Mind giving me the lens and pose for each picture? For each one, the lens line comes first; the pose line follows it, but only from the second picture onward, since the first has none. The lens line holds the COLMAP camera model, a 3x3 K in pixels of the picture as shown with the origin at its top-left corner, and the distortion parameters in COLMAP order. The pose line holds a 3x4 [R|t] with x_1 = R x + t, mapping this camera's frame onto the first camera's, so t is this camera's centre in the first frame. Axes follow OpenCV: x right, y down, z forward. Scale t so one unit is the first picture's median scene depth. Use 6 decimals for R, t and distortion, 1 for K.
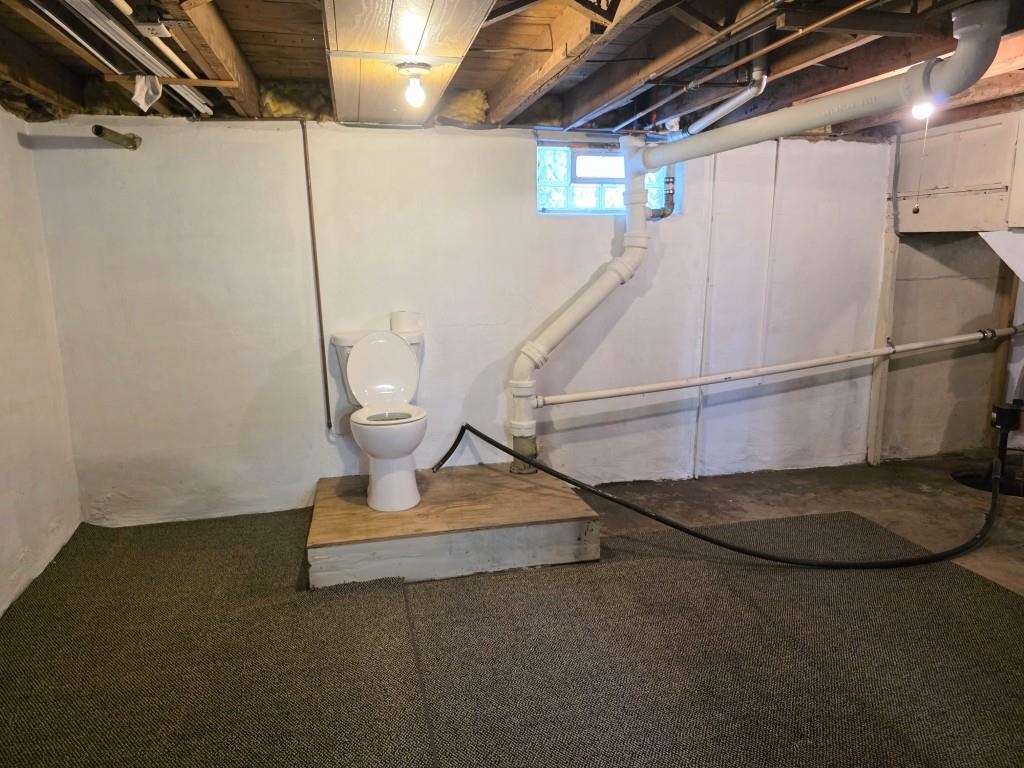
lens RADIAL K [[672.6, 0, 513.8], [0, 672.6, 380.9], [0, 0, 1]] dist [0.038596, -0.017434]
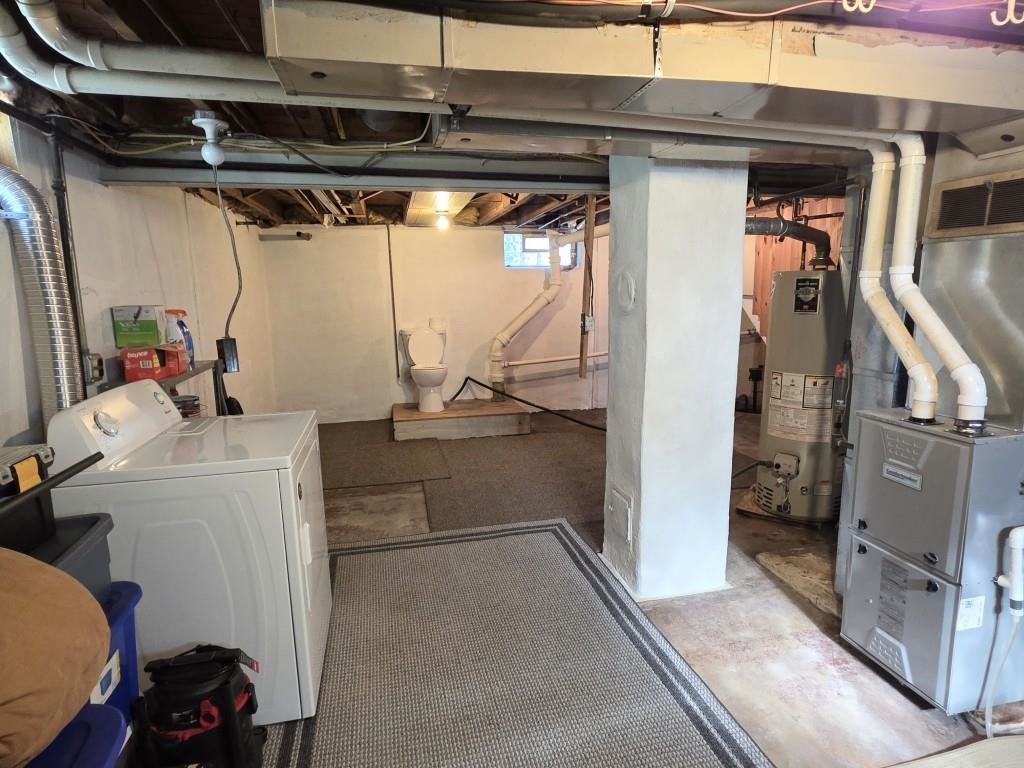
lens RADIAL K [[540.6, 0, 513.3], [0, 540.6, 381.9], [0, 0, 1]] dist [0.007181, 0.000420]
pose [[0.999939, -0.001937, -0.010913, 0.078426], [0.001760, 0.999866, -0.016274, 0.108800], [0.010943, 0.016254, 0.999808, -0.571290]]
